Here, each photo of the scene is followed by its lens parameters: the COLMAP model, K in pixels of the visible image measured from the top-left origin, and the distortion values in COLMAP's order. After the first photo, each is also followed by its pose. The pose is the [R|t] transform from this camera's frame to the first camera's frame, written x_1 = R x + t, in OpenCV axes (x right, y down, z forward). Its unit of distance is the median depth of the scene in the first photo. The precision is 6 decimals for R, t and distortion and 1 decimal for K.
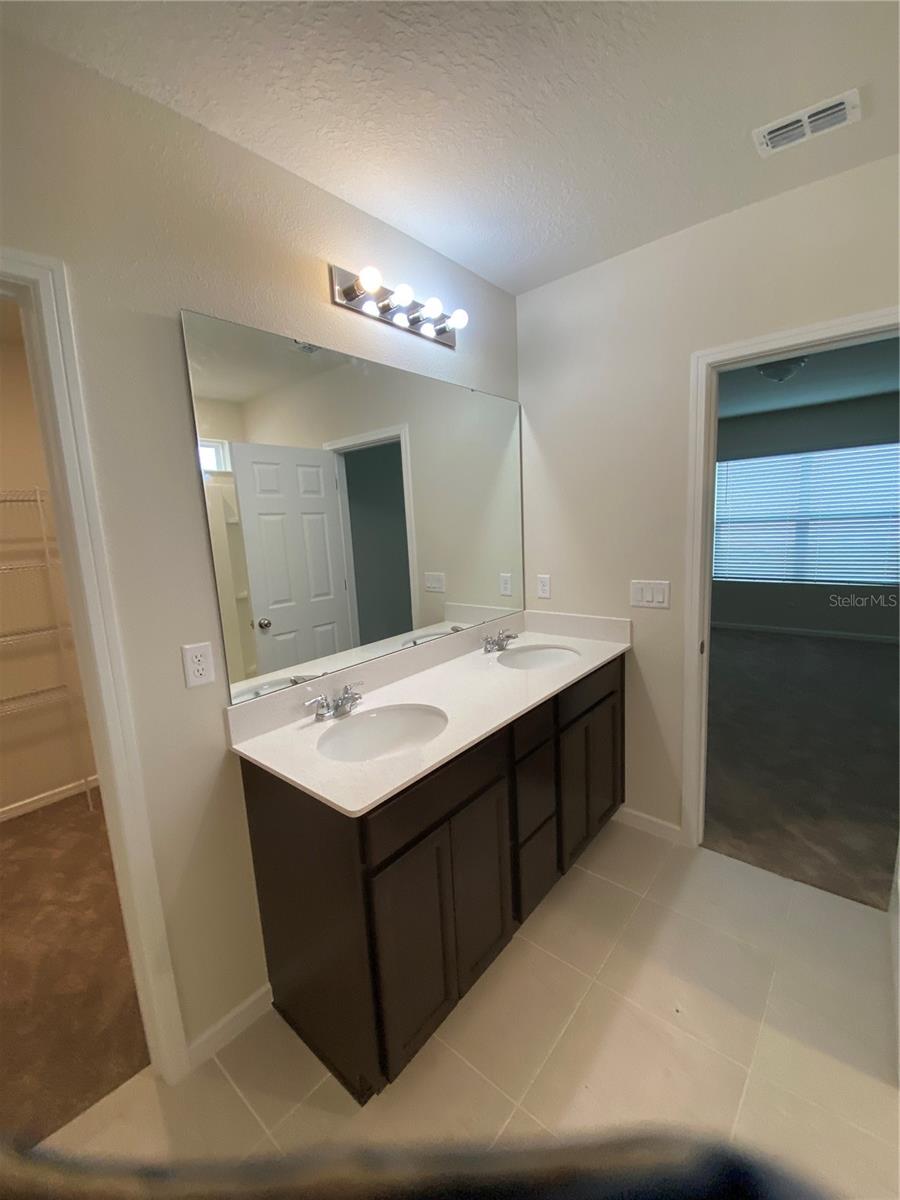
lens RADIAL K [[489.4, 0, 450.0], [0, 489.4, 600.0], [0, 0, 1]] dist [-0.002539, -0.000489]
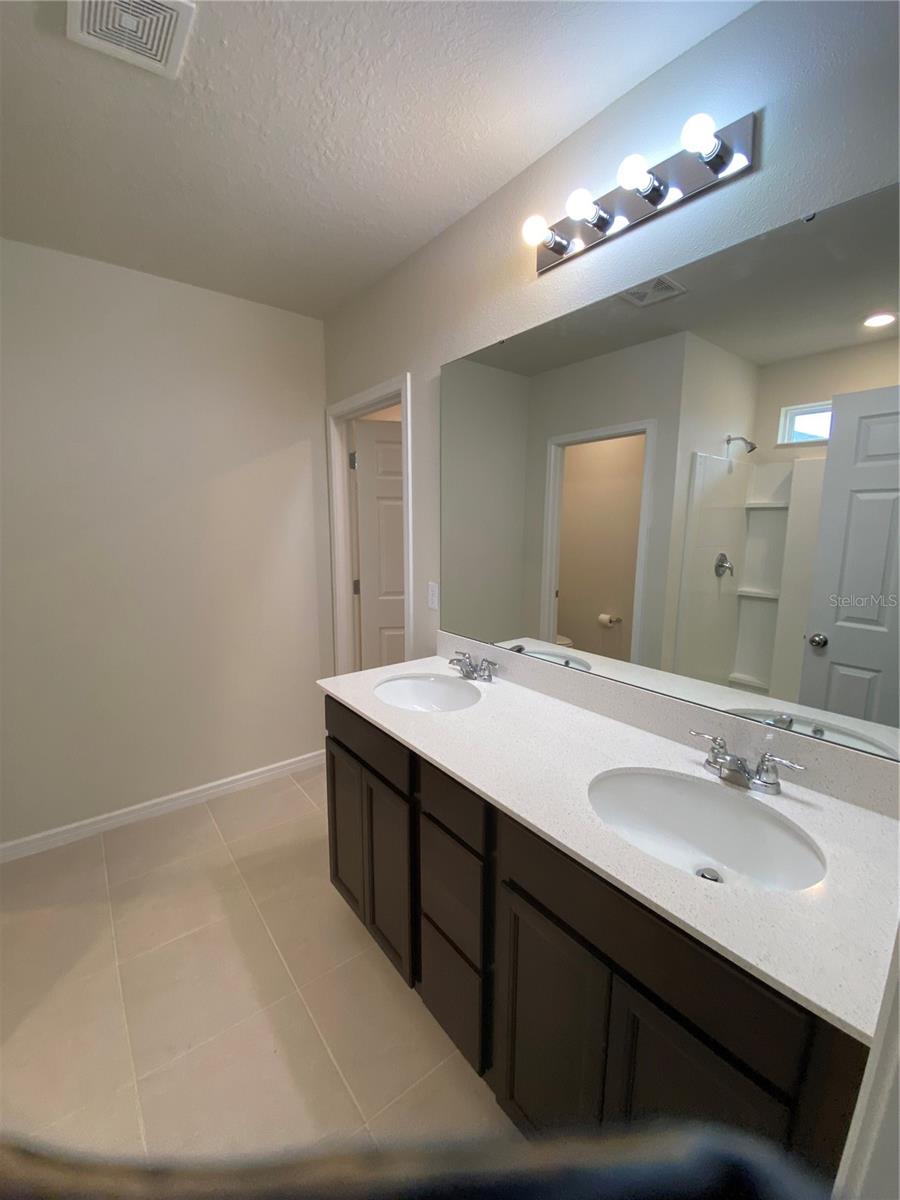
lens RADIAL K [[489.4, 0, 450.0], [0, 489.4, 600.0], [0, 0, 1]] dist [-0.002539, -0.000489]
pose [[-0.215522, 0.203602, -0.955037, 0.582118], [-0.147690, 0.959975, 0.237984, -0.140479], [0.965266, 0.192341, -0.176826, 0.782624]]
